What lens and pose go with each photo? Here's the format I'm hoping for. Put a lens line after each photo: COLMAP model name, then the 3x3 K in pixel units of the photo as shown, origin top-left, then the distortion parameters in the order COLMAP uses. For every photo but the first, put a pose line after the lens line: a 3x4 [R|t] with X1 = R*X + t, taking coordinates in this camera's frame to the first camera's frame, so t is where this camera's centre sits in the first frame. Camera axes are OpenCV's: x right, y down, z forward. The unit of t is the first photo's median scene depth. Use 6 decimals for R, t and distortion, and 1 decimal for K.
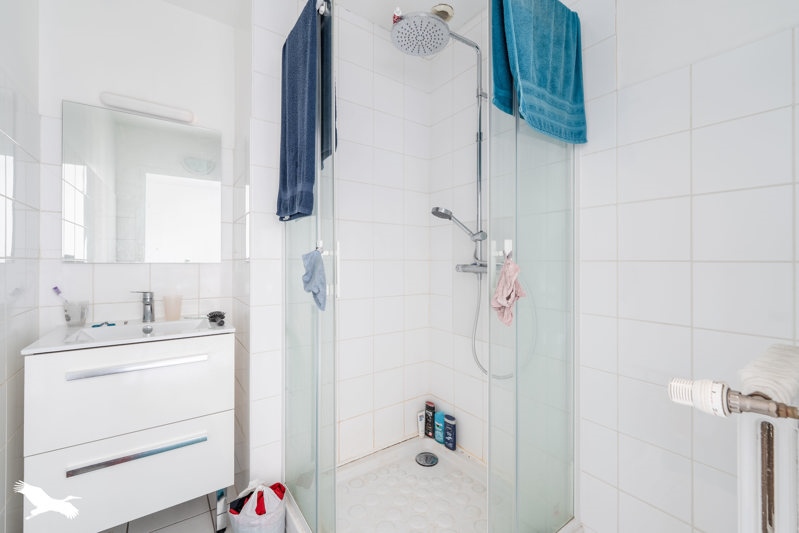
lens RADIAL K [[328.4, 0, 397.7], [0, 328.4, 260.7], [0, 0, 1]] dist [-0.000840, -0.000455]
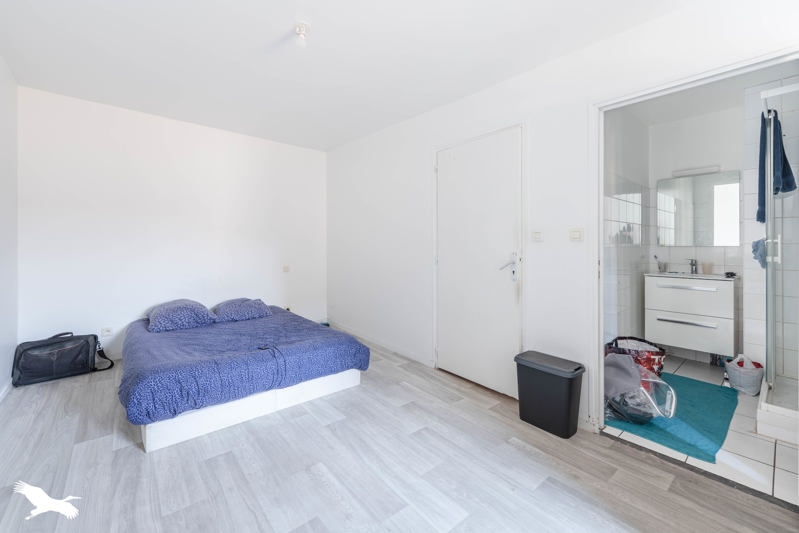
lens RADIAL K [[328.4, 0, 387.3], [0, 328.4, 243.6], [0, 0, 1]] dist [-0.000840, -0.000455]
pose [[0.056880, -0.005554, -0.998366, 1.306280], [-0.002570, 0.999980, -0.005710, 0.009161], [0.998378, 0.002890, 0.056865, -1.154556]]
